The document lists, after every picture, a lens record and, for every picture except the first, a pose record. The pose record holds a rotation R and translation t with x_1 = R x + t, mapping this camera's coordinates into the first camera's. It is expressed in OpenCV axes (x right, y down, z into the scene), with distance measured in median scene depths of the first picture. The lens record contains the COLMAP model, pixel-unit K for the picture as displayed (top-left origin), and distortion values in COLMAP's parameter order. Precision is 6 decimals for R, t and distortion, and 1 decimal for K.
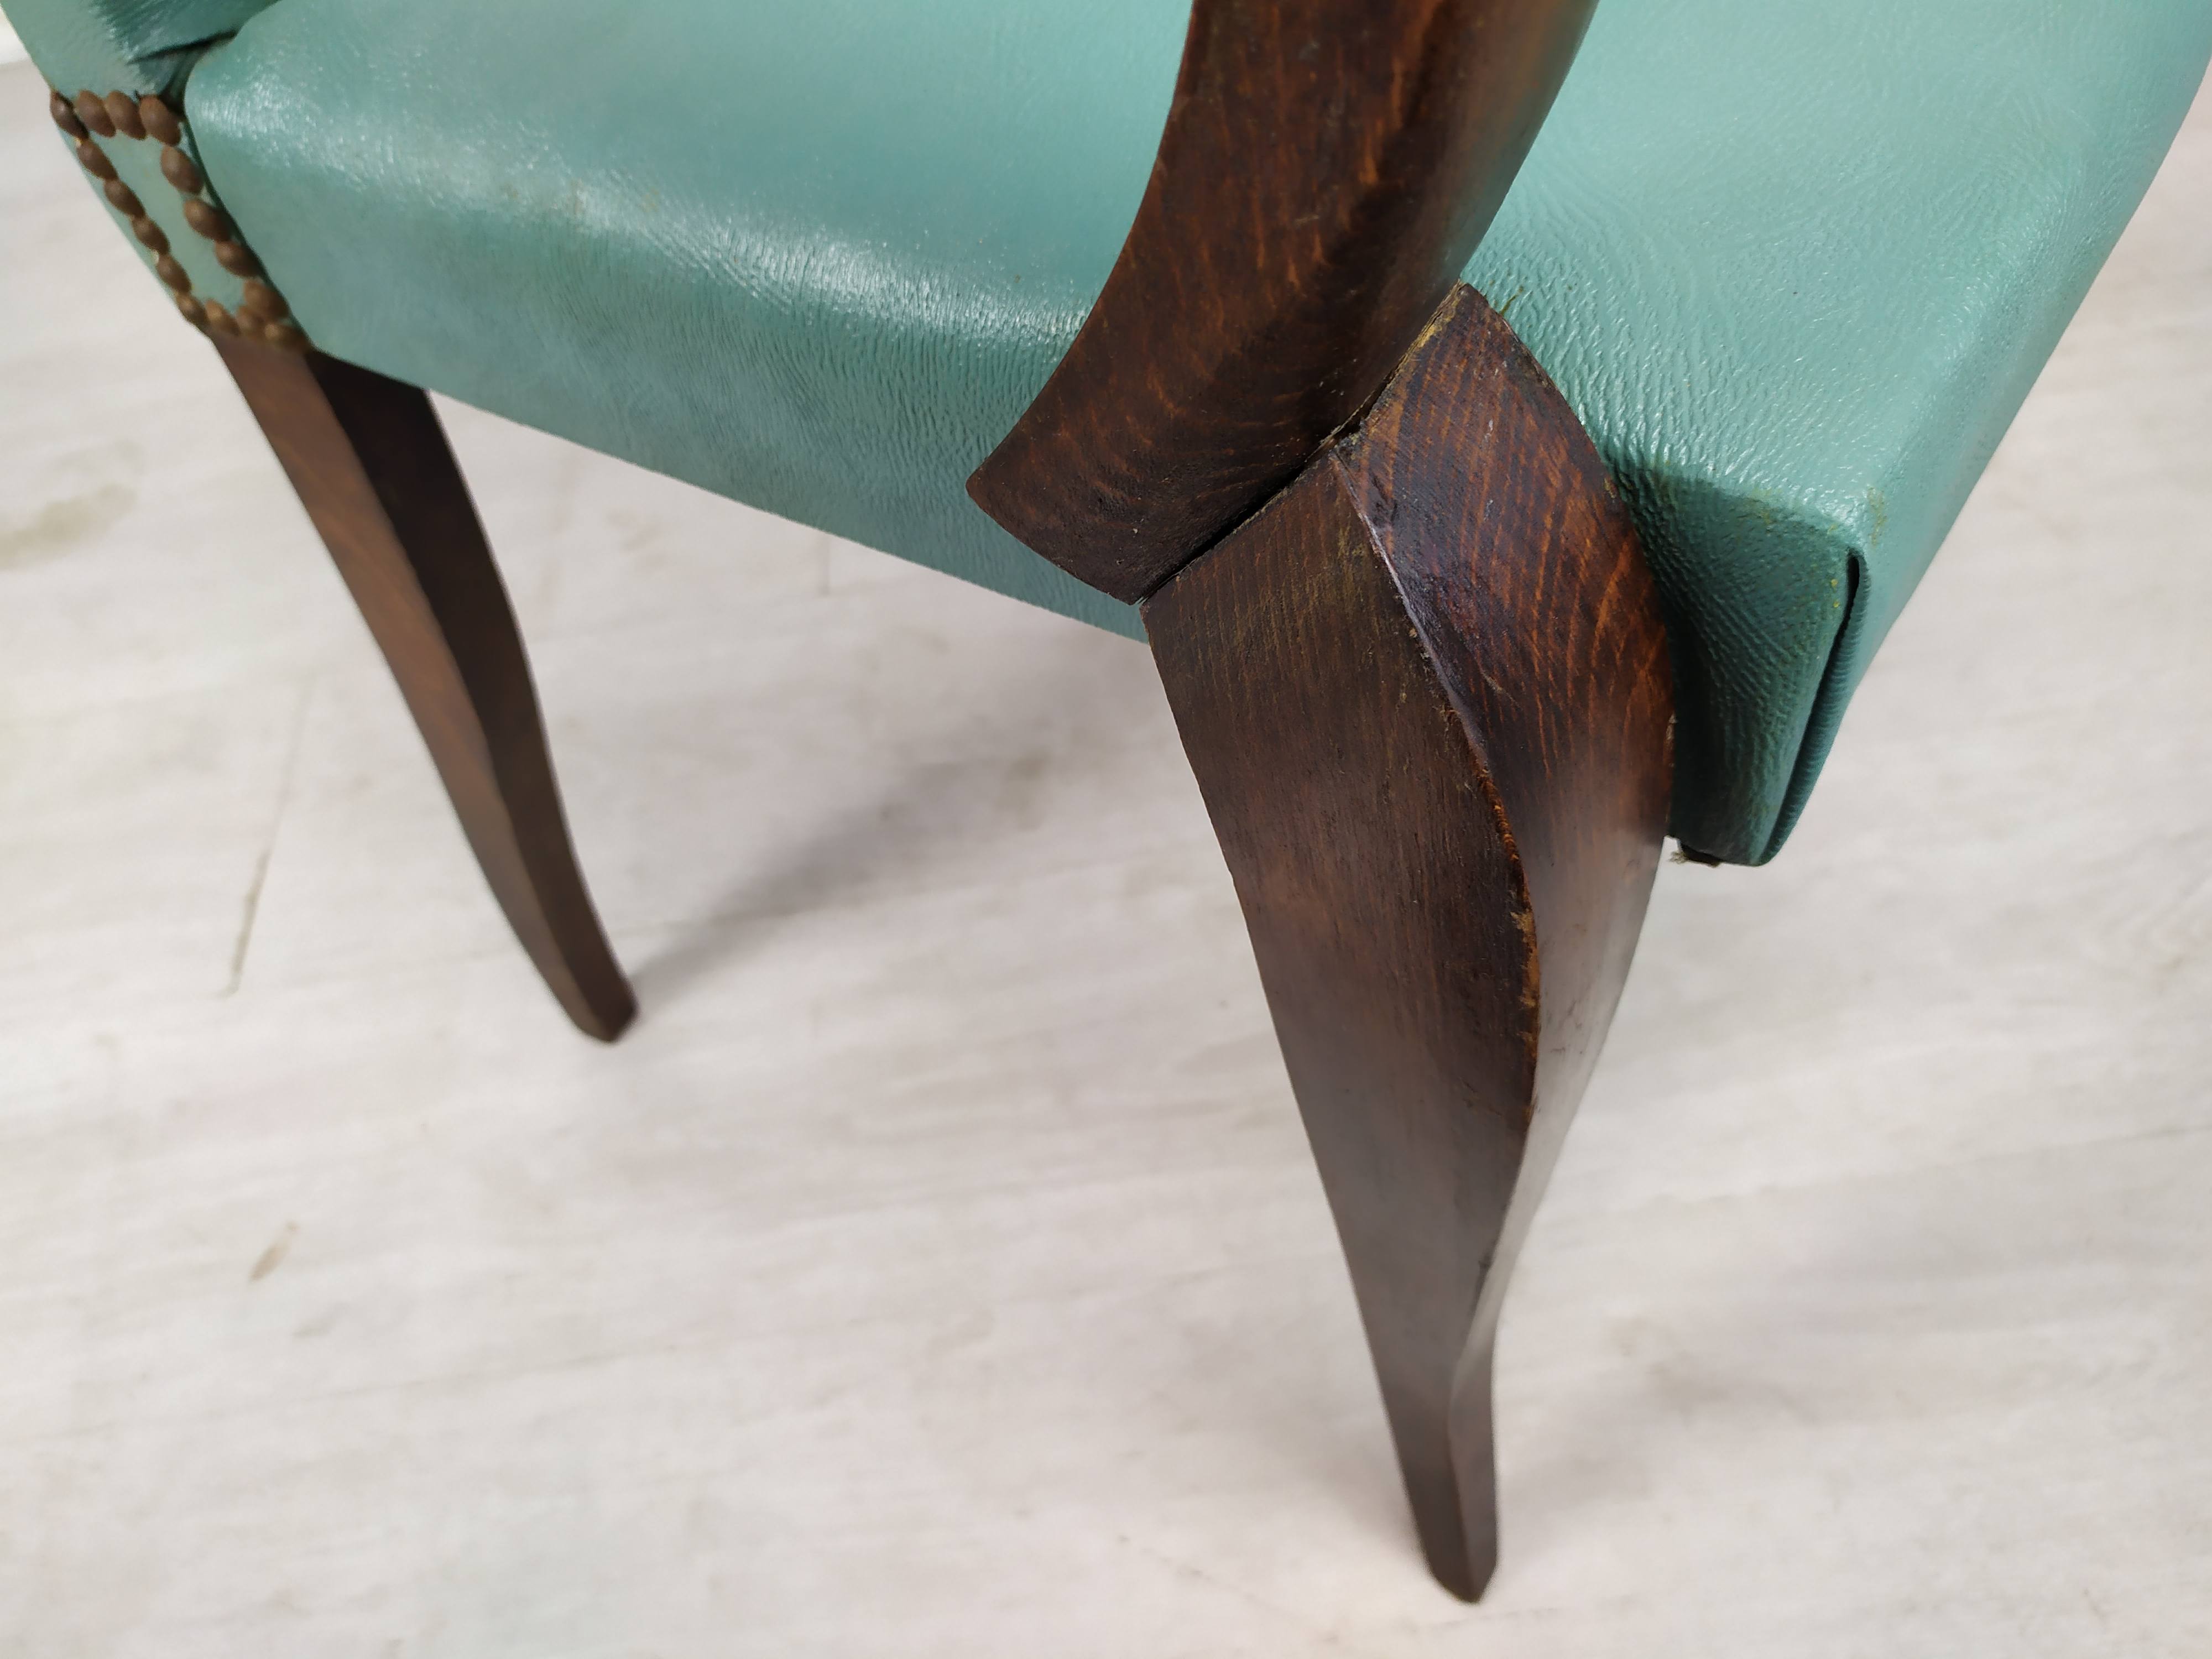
lens RADIAL K [[1695.1, 0, 1121.8], [0, 1695.1, 840.9], [0, 0, 1]] dist [0.034453, -0.037991]
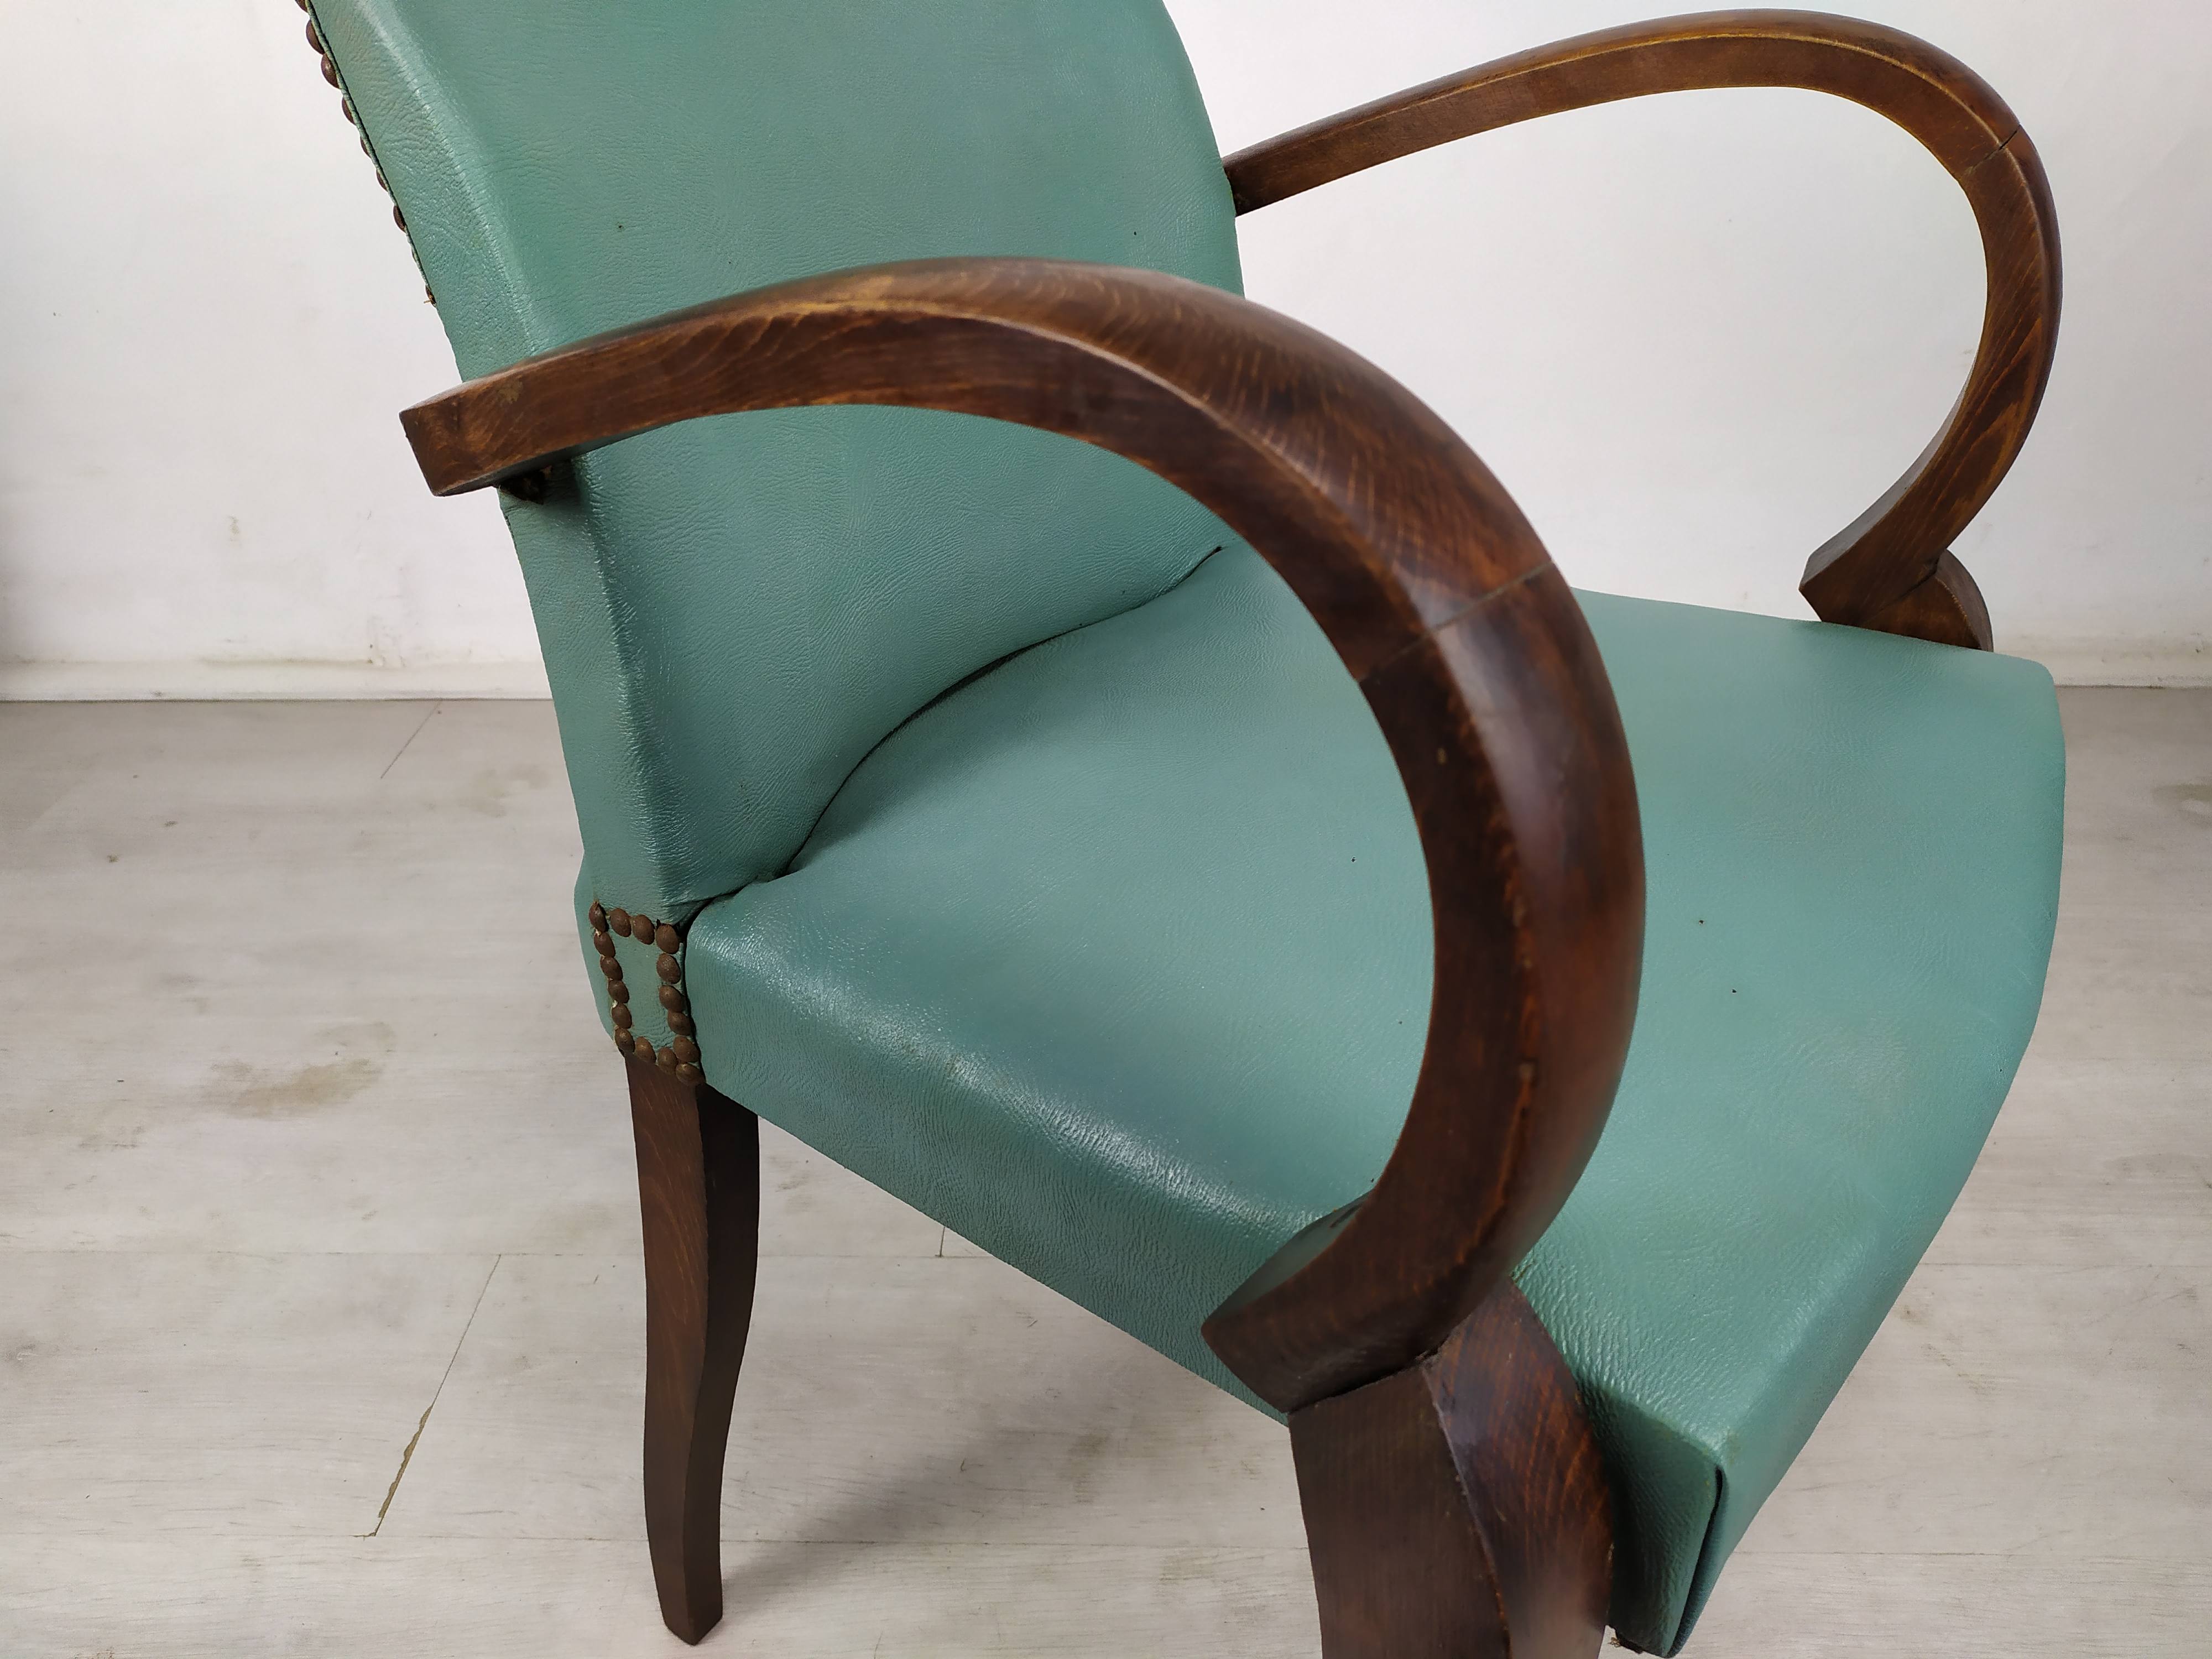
lens RADIAL K [[1695.1, 0, 1126.4], [0, 1695.1, 819.7], [0, 0, 1]] dist [0.034453, -0.037991]
pose [[0.986364, 0.160401, -0.036852, -0.172026], [-0.162663, 0.916041, -0.366620, -0.037518], [-0.025049, 0.367615, 0.929641, -0.717200]]
